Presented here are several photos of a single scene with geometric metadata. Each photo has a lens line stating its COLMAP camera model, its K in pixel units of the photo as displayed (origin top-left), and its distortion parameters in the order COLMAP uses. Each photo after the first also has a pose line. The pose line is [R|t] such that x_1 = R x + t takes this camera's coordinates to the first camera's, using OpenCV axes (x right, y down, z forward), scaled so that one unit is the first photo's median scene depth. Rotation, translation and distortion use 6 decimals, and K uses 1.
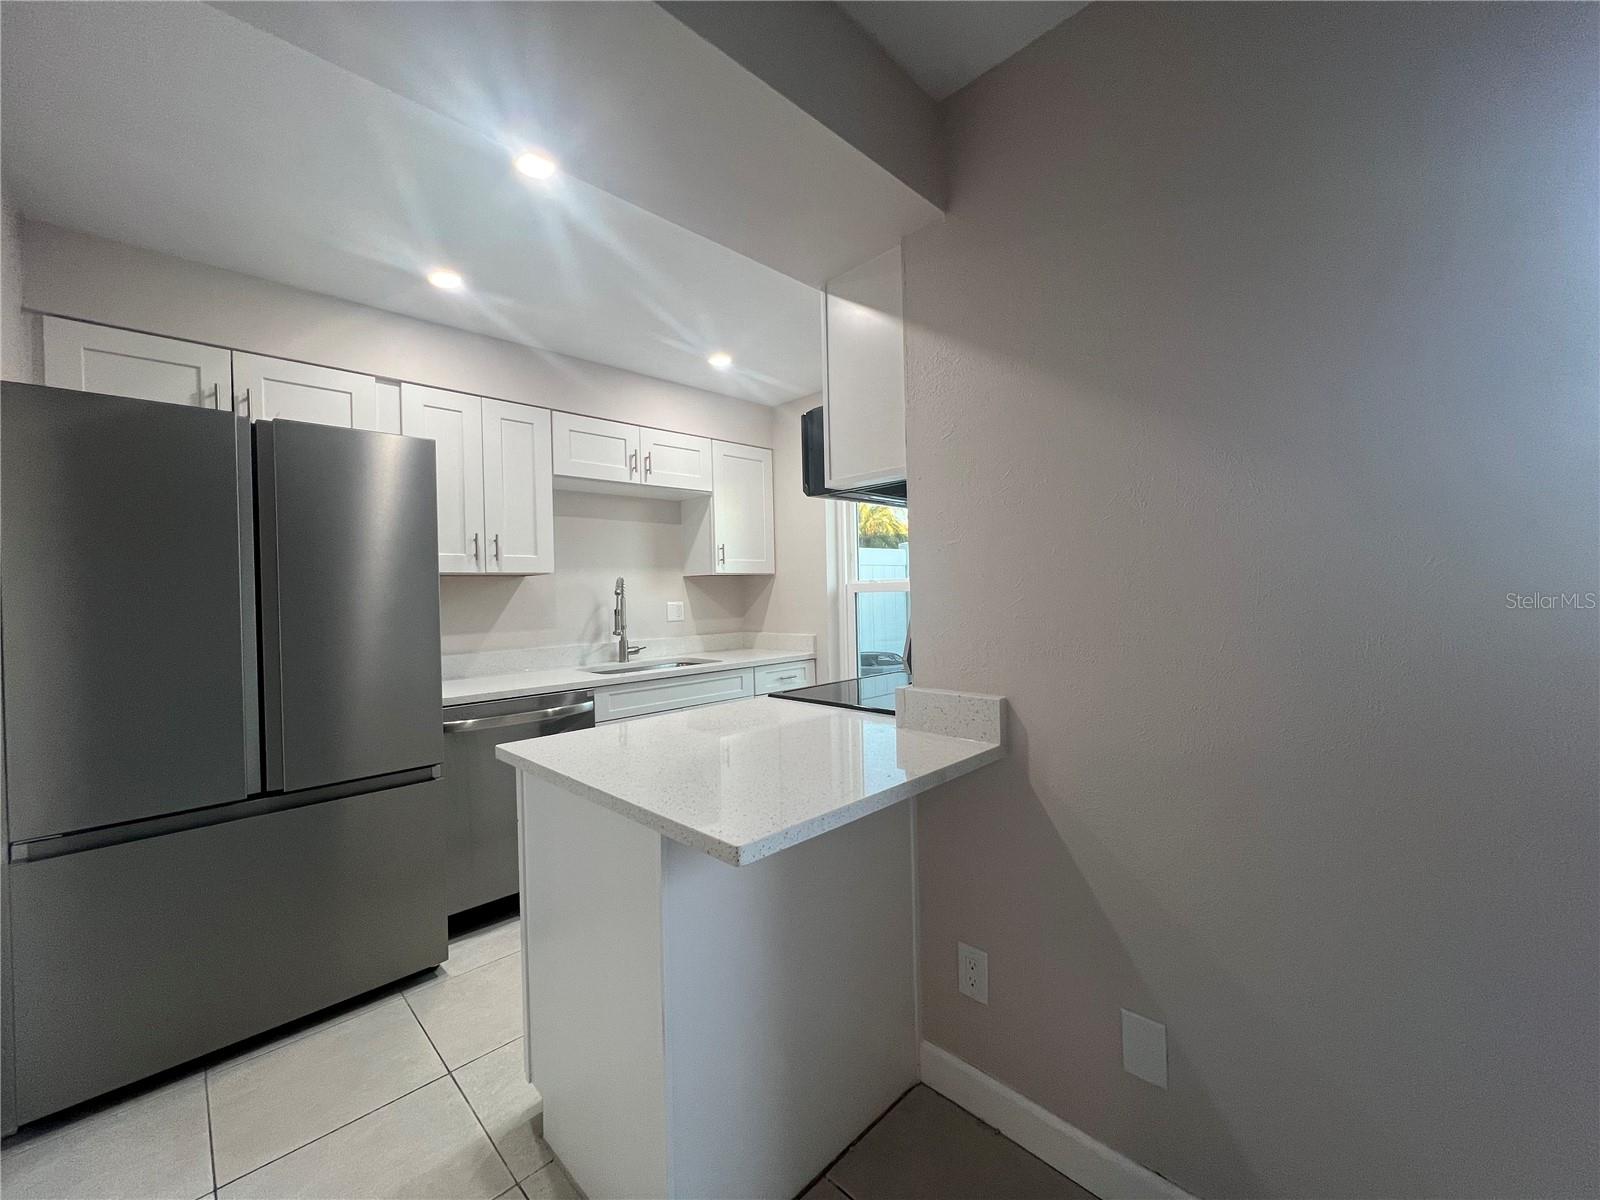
lens RADIAL K [[647.5, 0, 796.3], [0, 647.5, 594.9], [0, 0, 1]] dist [0.000608, -0.000177]
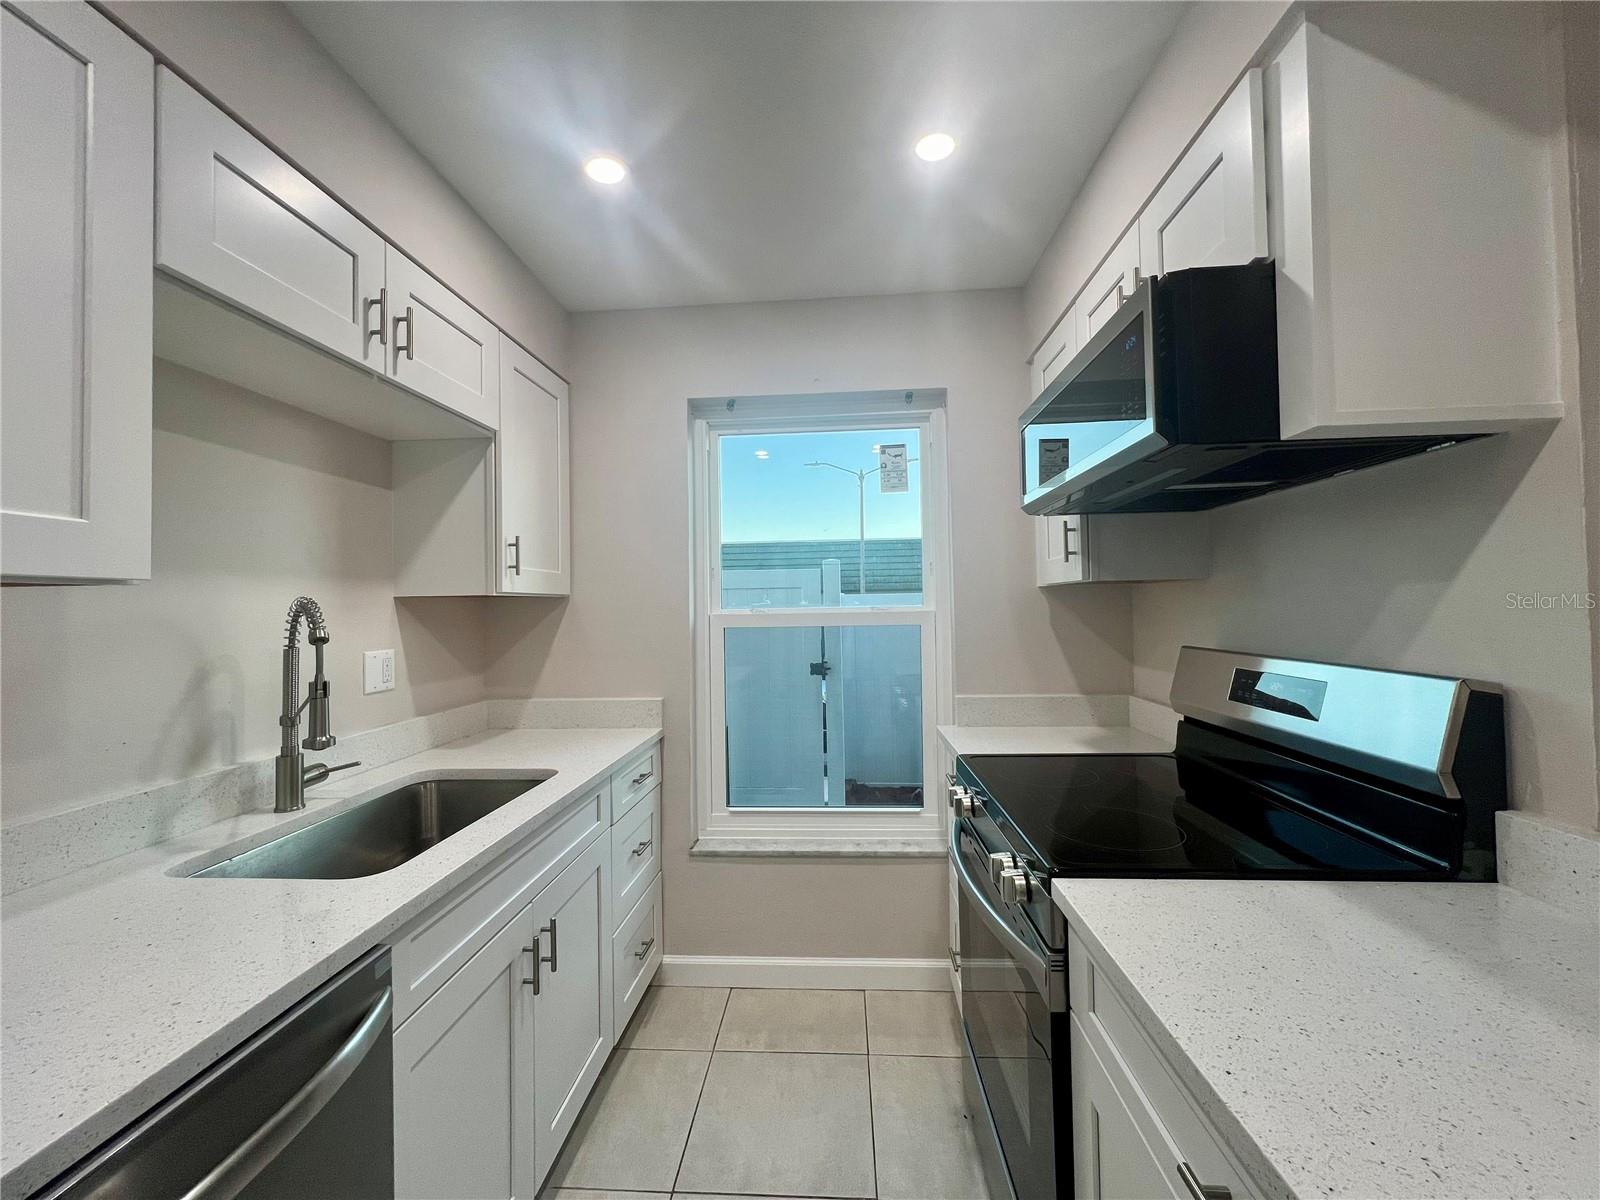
lens RADIAL K [[647.5, 0, 796.3], [0, 647.5, 594.9], [0, 0, 1]] dist [0.000608, -0.000177]
pose [[0.755605, 0.021566, 0.654673, -0.280912], [0.004609, 0.999258, -0.038237, -0.011258], [-0.655012, 0.031909, 0.754945, 0.465911]]
